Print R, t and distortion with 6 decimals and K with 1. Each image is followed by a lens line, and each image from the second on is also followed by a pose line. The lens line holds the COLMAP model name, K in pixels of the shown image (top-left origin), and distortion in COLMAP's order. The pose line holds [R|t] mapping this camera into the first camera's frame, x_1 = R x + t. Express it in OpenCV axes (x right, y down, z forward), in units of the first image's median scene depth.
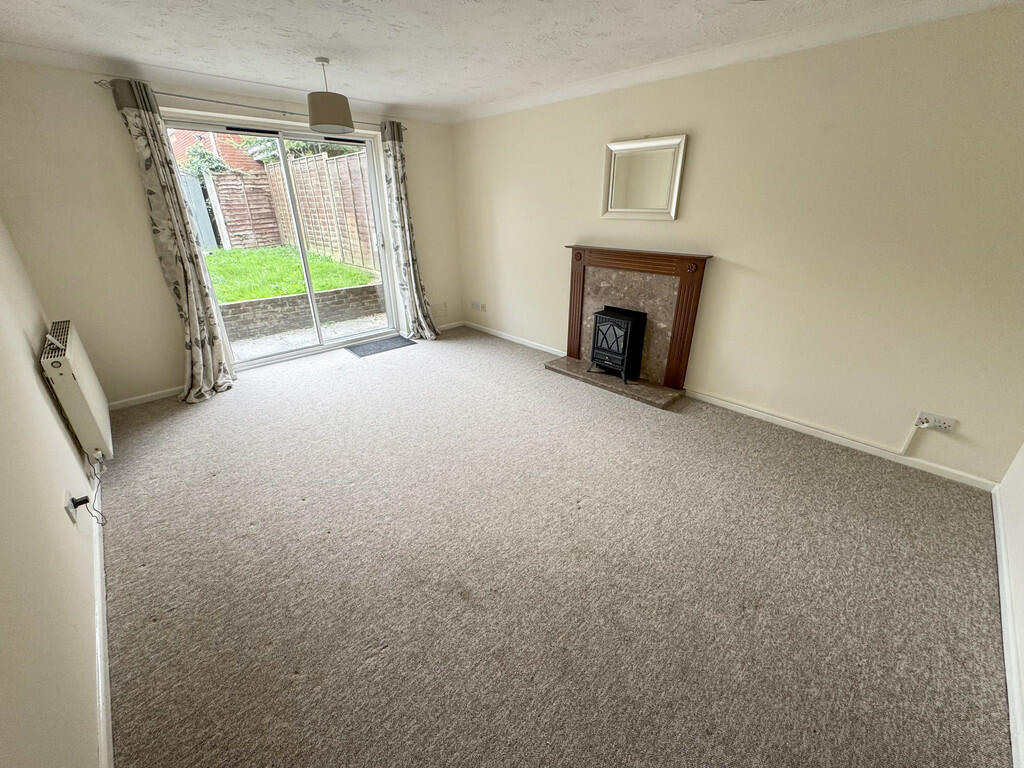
lens RADIAL K [[409.0, 0, 512.0], [0, 409.0, 384.0], [0, 0, 1]] dist [0.000198, -0.000042]
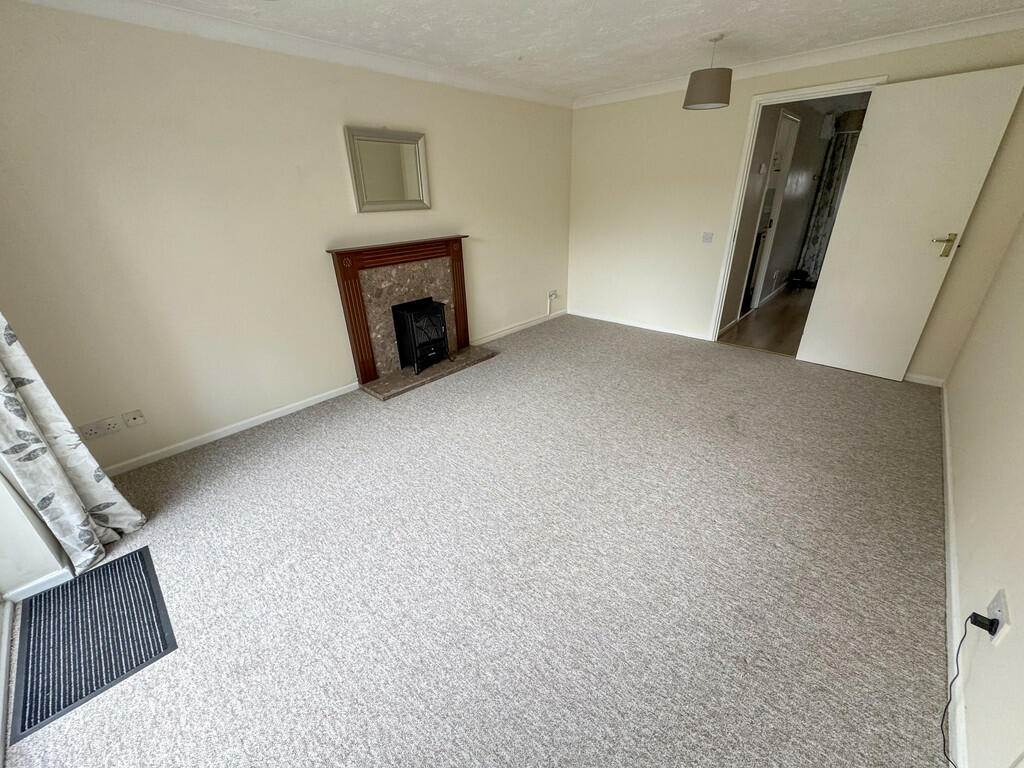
lens RADIAL K [[409.0, 0, 512.0], [0, 409.0, 384.0], [0, 0, 1]] dist [0.000198, -0.000042]
pose [[-0.057062, -0.417838, 0.906728, -0.727385], [0.426980, 0.810744, 0.400477, -0.313391], [-0.902459, 0.410007, 0.132145, 0.723974]]
